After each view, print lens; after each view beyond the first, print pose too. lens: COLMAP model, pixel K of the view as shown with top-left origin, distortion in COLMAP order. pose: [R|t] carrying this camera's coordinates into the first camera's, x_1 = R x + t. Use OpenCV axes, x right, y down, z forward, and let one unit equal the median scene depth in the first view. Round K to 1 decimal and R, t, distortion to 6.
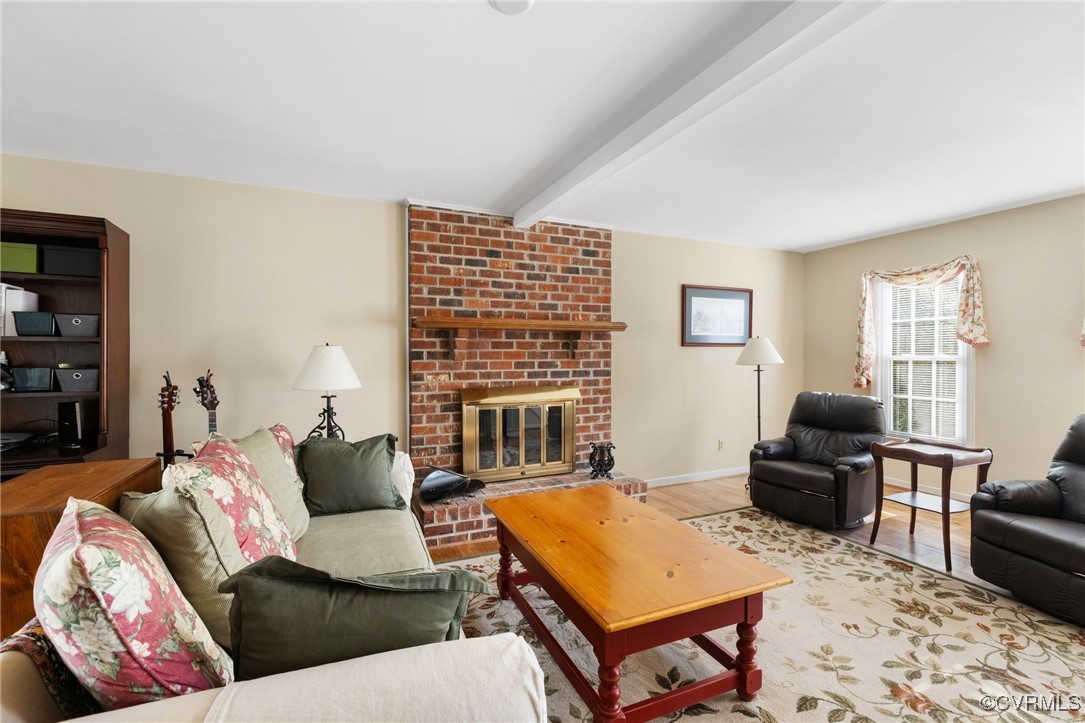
lens RADIAL K [[470.1, 0, 540.3], [0, 470.1, 361.2], [0, 0, 1]] dist [-0.003438, -0.000743]
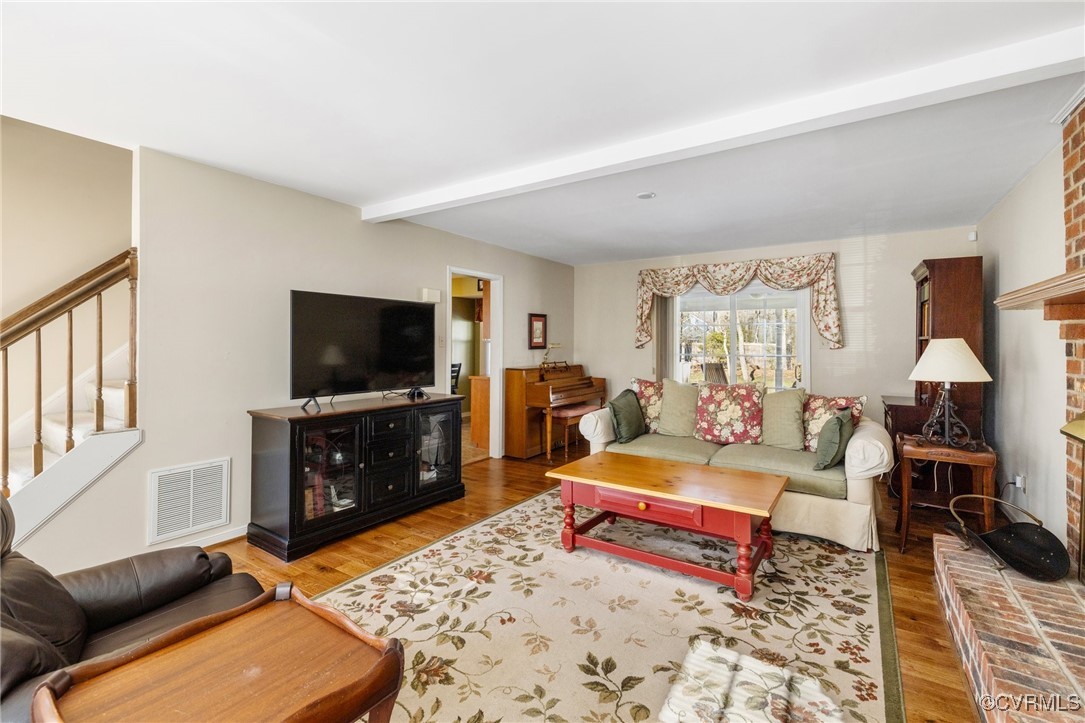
lens RADIAL K [[480.9, 0, 520.6], [0, 480.9, 341.0], [0, 0, 1]] dist [-0.000644, 0.000621]
pose [[-0.863269, -0.003808, -0.504730, 0.691157], [-0.006083, 0.999977, 0.002859, -0.020401], [0.504708, 0.005538, -0.863272, 1.131518]]
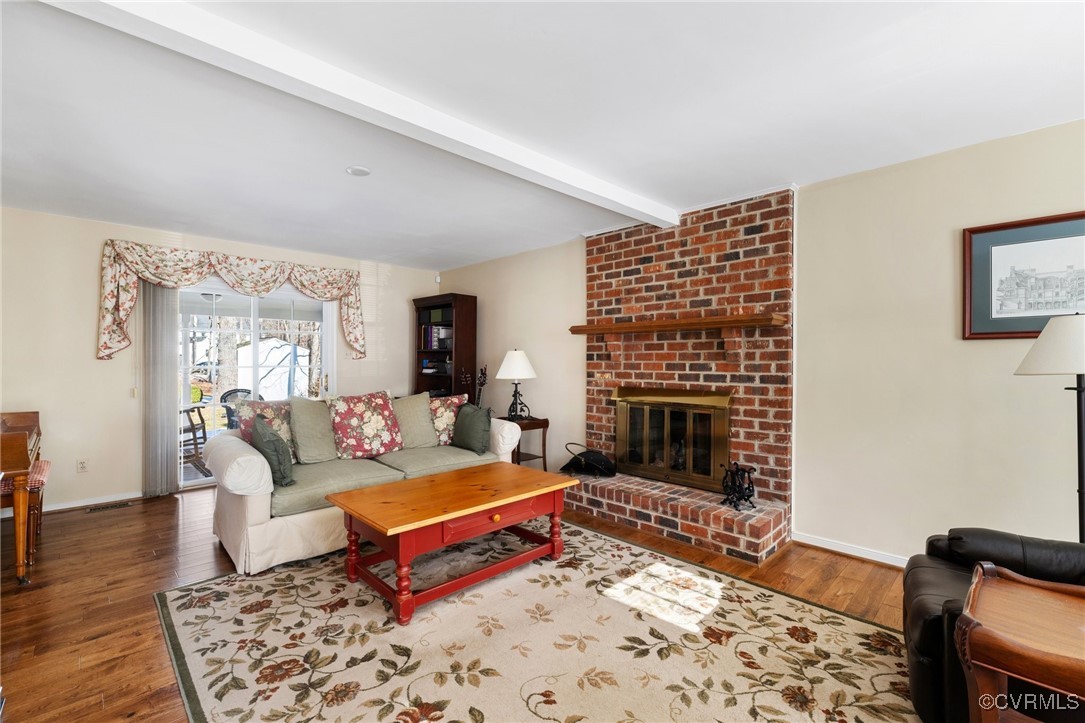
lens RADIAL K [[480.9, 0, 541.5], [0, 480.9, 361.9], [0, 0, 1]] dist [-0.000644, 0.000621]
pose [[0.344405, 0.006686, -0.938797, 0.844374], [-0.012318, 0.999921, 0.002602, -0.001091], [0.938740, 0.010668, 0.344460, 0.420000]]
